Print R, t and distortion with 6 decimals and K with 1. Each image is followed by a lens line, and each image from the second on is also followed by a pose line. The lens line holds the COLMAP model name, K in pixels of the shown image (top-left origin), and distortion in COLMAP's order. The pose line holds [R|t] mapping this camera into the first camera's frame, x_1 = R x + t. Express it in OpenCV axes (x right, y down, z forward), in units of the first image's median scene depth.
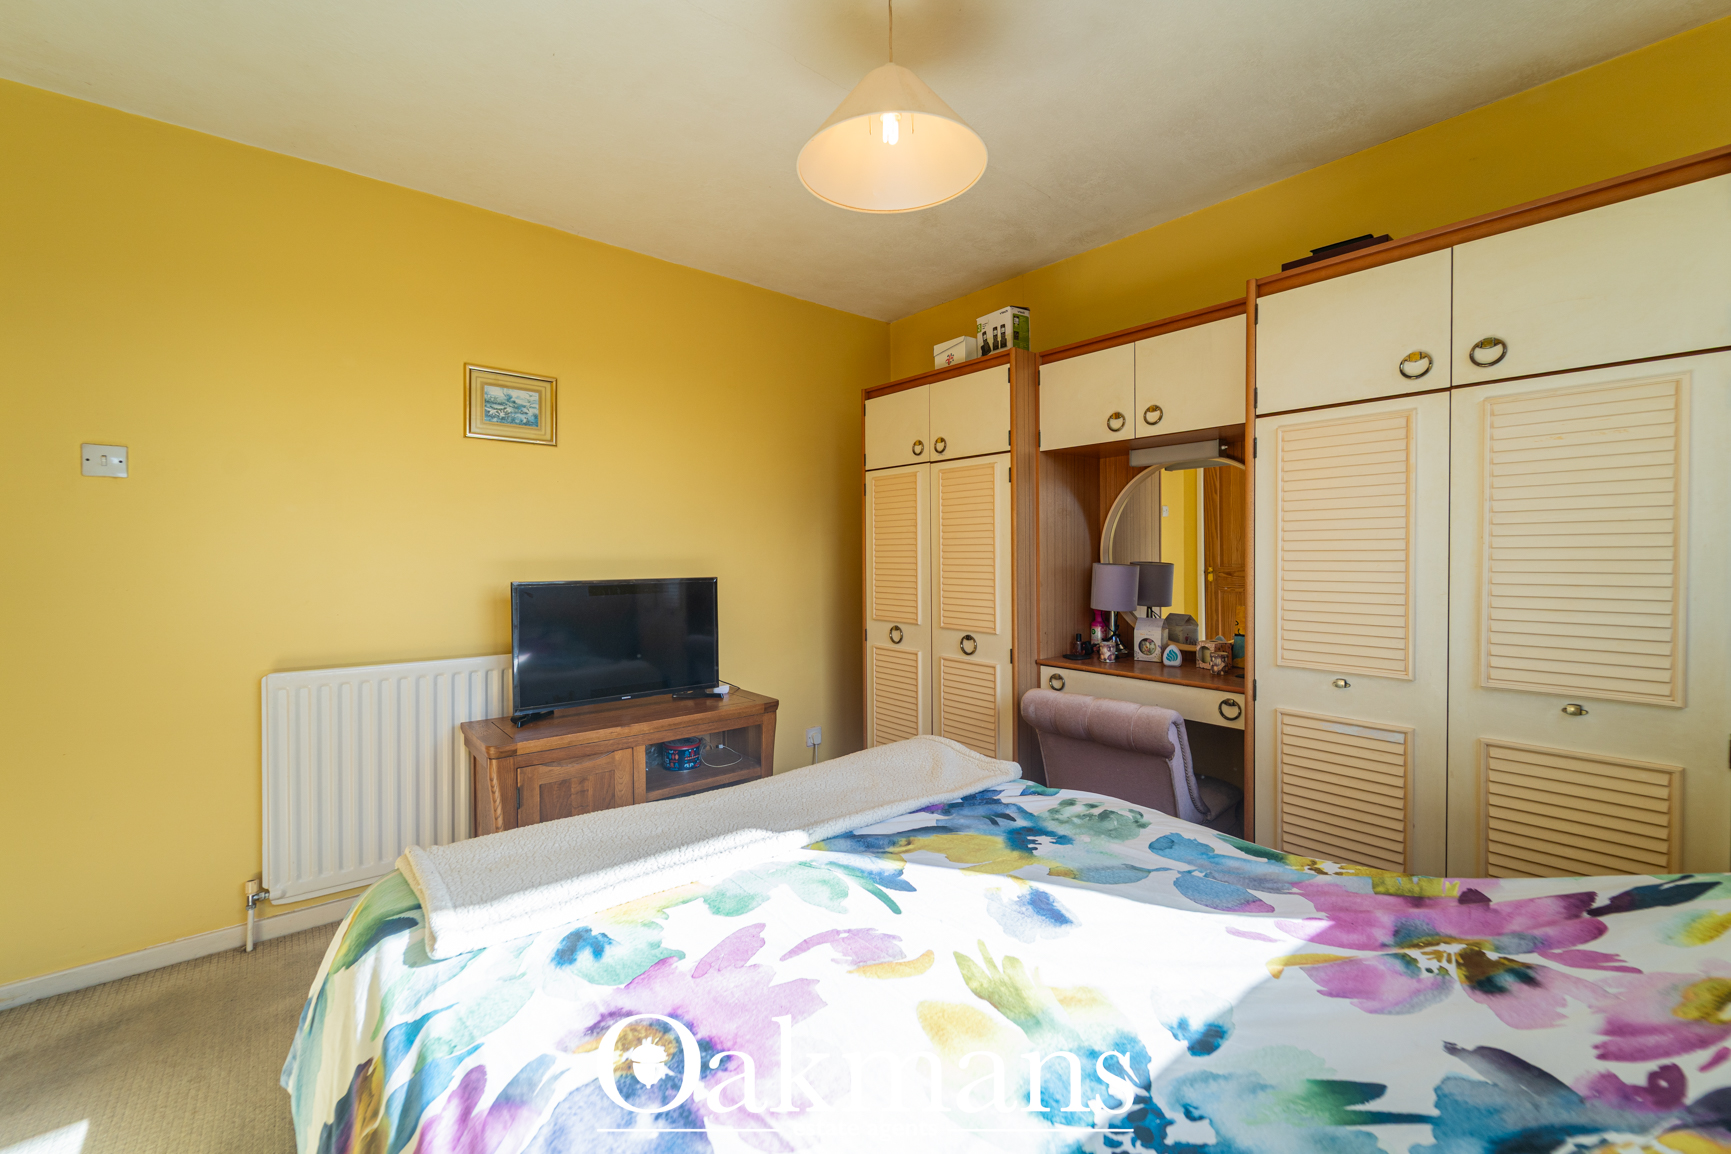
lens RADIAL K [[727.8, 0, 860.8], [0, 727.8, 563.4], [0, 0, 1]] dist [0.001882, -0.002077]
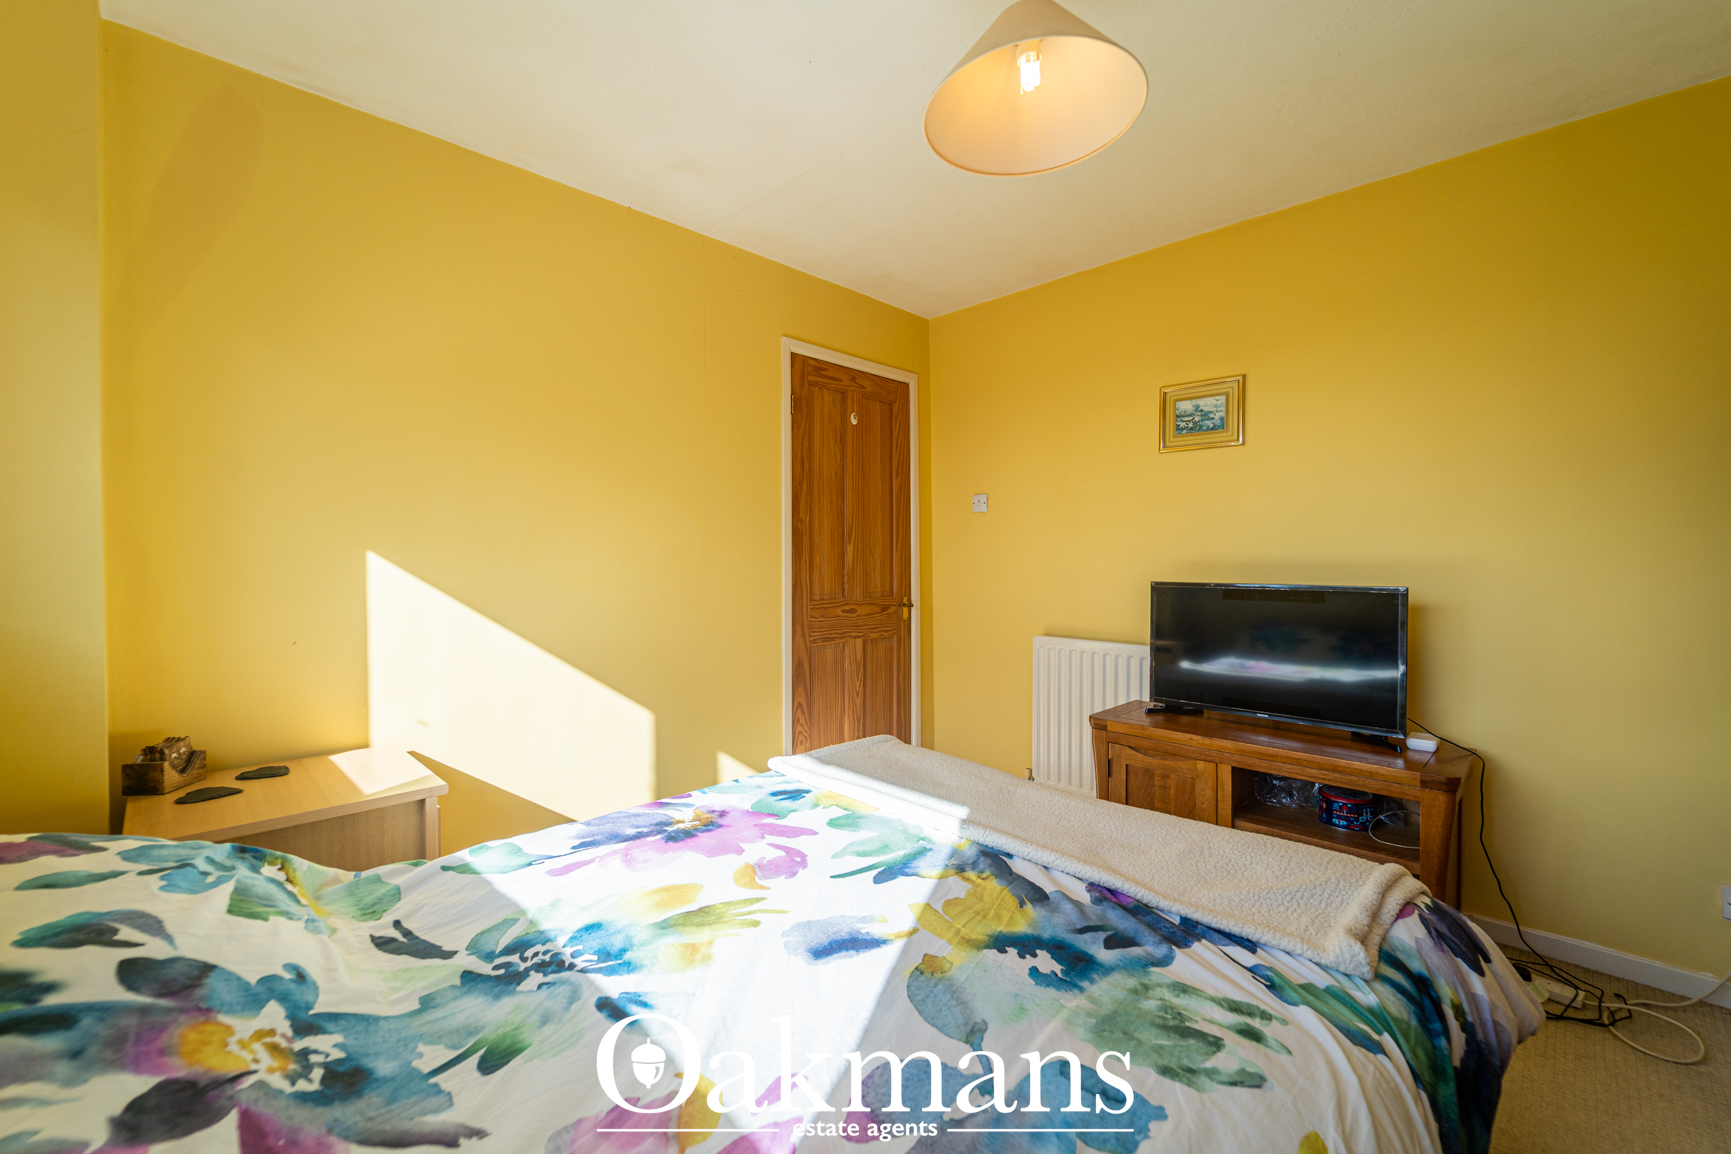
lens RADIAL K [[727.8, 0, 860.8], [0, 727.8, 563.4], [0, 0, 1]] dist [0.001882, -0.002077]
pose [[0.068541, 0.014950, -0.997536, 0.939064], [-0.010952, 0.999839, 0.014232, -0.019262], [0.997588, 0.009950, 0.068694, 0.766751]]
